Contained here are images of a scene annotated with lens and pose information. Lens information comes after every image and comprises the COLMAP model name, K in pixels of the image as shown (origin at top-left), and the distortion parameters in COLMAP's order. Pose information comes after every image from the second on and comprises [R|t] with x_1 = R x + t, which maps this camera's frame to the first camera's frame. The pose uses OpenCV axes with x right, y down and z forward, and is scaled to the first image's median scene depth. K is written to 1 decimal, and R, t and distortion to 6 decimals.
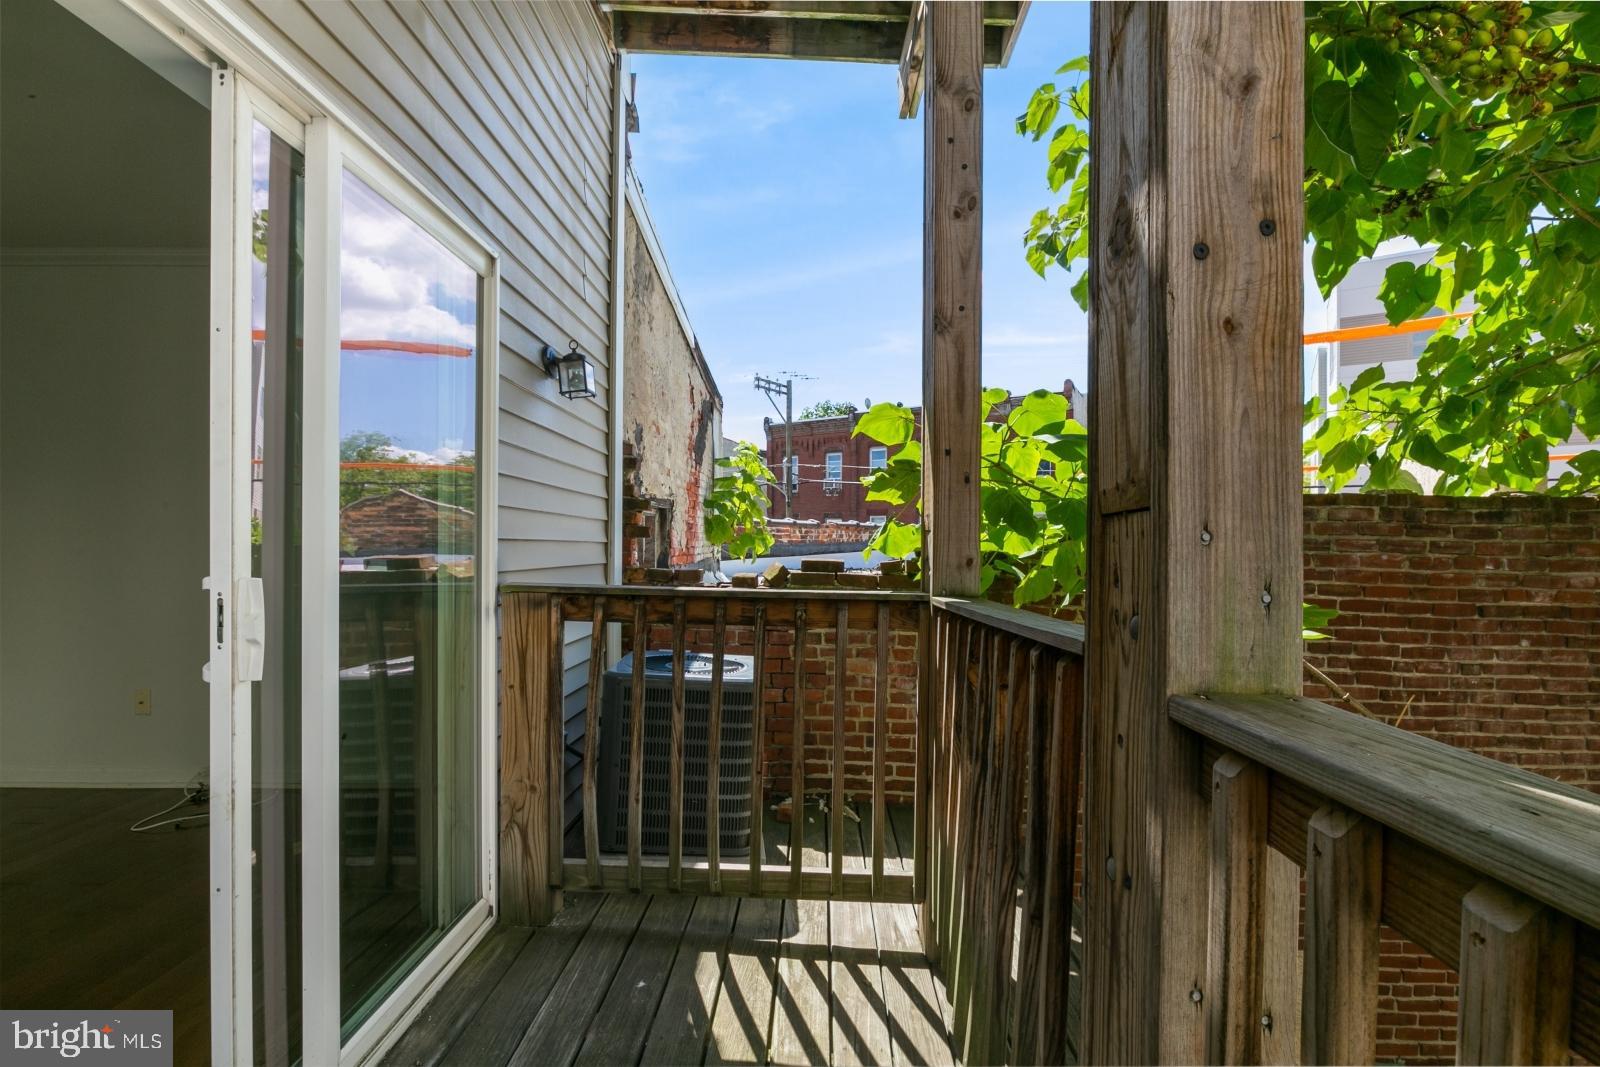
lens RADIAL K [[736.8, 0, 794.9], [0, 736.8, 540.4], [0, 0, 1]] dist [0.000057, -0.000103]
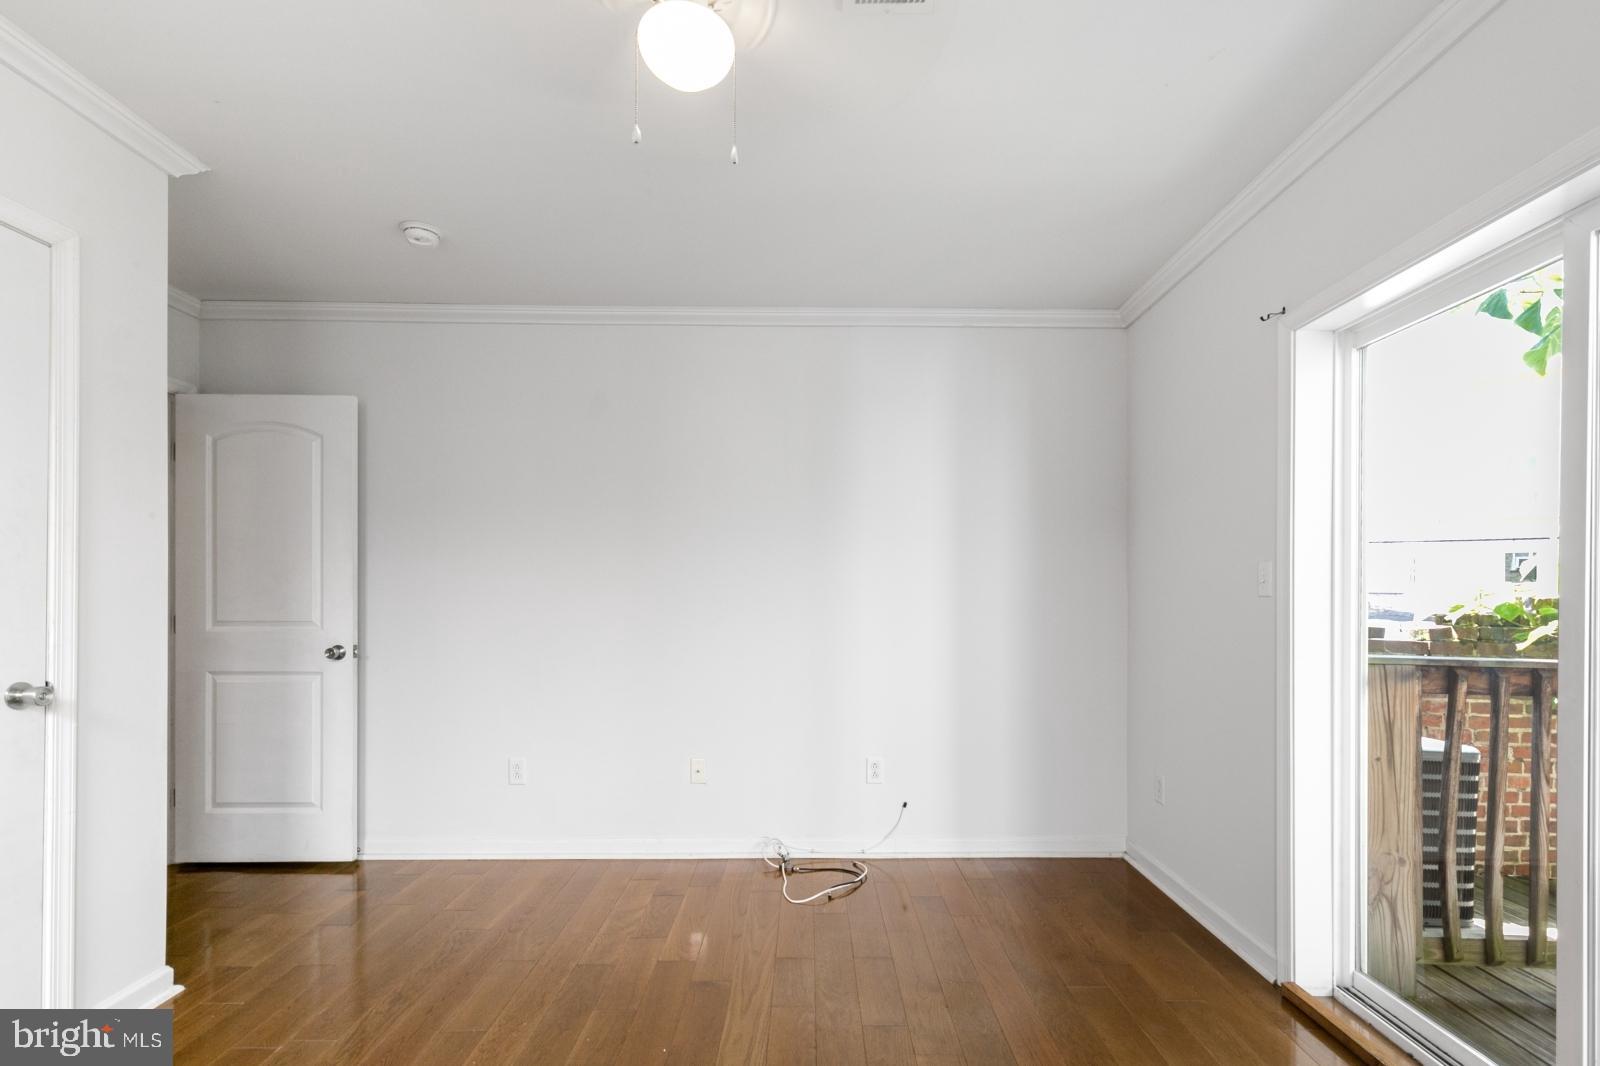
lens RADIAL K [[724.6, 0, 804.8], [0, 724.6, 601.2], [0, 0, 1]] dist [0.000016, 0.000081]
pose [[0.999140, 0.002887, 0.041366, -1.201706], [-0.002896, 0.999996, 0.000153, -0.013295], [-0.041365, -0.000272, 0.999144, 0.052274]]
